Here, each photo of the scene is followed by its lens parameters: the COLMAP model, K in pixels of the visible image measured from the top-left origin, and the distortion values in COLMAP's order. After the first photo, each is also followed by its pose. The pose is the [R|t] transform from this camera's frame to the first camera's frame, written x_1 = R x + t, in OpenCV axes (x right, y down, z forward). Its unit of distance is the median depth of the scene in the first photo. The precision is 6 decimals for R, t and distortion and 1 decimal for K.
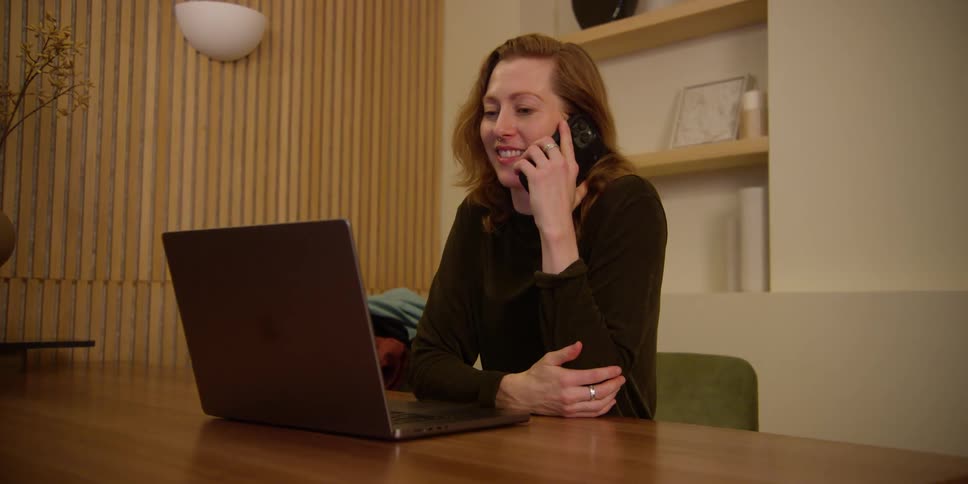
lens RADIAL K [[1009.6, 0, 484.0], [0, 1009.6, 242.0], [0, 0, 1]] dist [0.006126, 0.365436]
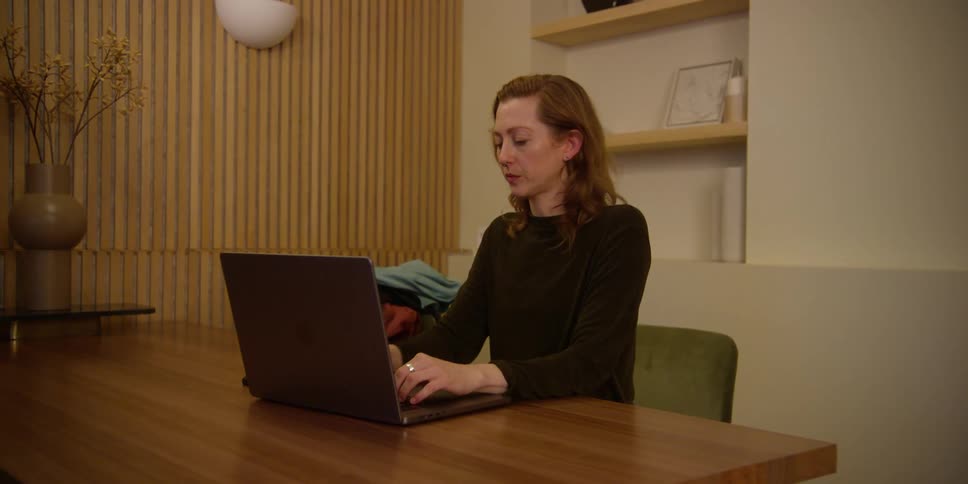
lens RADIAL K [[1009.6, 0, 484.0], [0, 1009.6, 242.0], [0, 0, 1]] dist [0.006126, 0.365436]
pose [[0.998958, -0.000614, -0.045630, 0.042762], [0.004141, 0.997004, 0.077238, -0.057863], [0.045446, -0.077346, 0.995968, -0.119896]]
